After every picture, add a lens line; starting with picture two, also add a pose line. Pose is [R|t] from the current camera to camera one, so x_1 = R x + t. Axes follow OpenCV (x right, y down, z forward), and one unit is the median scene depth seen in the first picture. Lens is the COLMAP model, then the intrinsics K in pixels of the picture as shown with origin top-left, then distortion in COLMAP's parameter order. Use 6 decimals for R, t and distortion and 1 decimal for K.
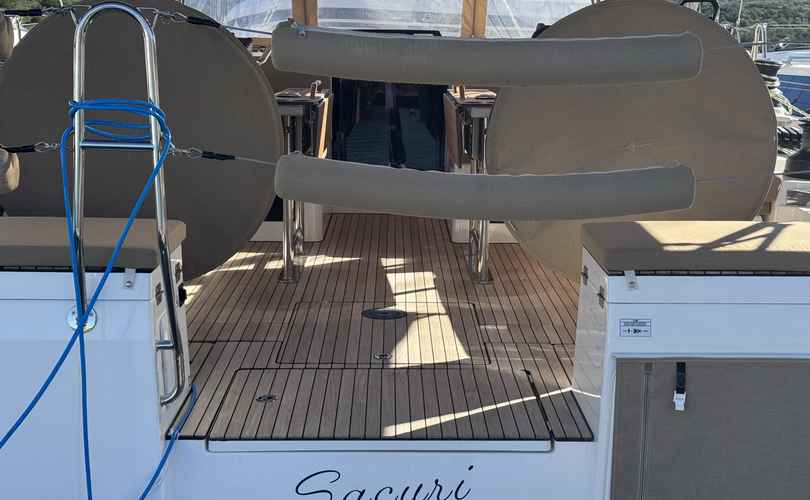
lens RADIAL K [[1085.0, 0, 405.0], [0, 1085.0, 250.0], [0, 0, 1]] dist [0.008671, 0.003597]
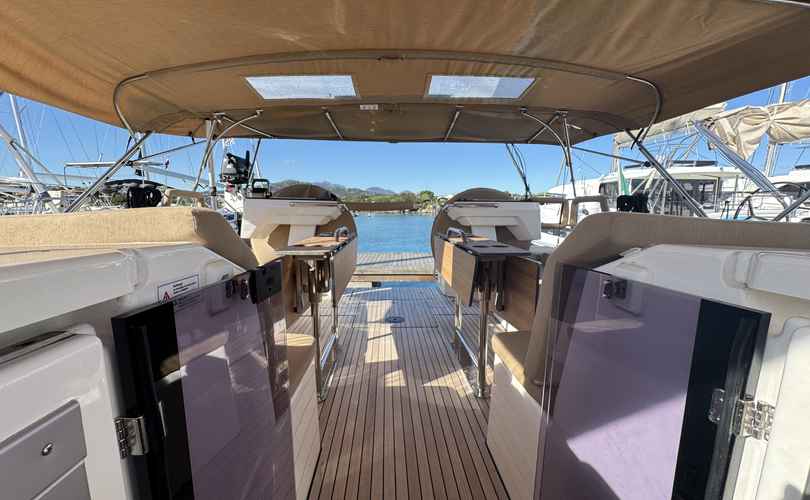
lens RADIAL K [[325.1, 0, 405.0], [0, 325.1, 250.0], [0, 0, 1]] dist [-0.010784, -0.000189]
pose [[-0.998758, -0.009393, -0.048938, -0.004567], [-0.024473, 0.947936, 0.317519, -0.271148], [0.043408, 0.318322, -0.946988, 1.470589]]
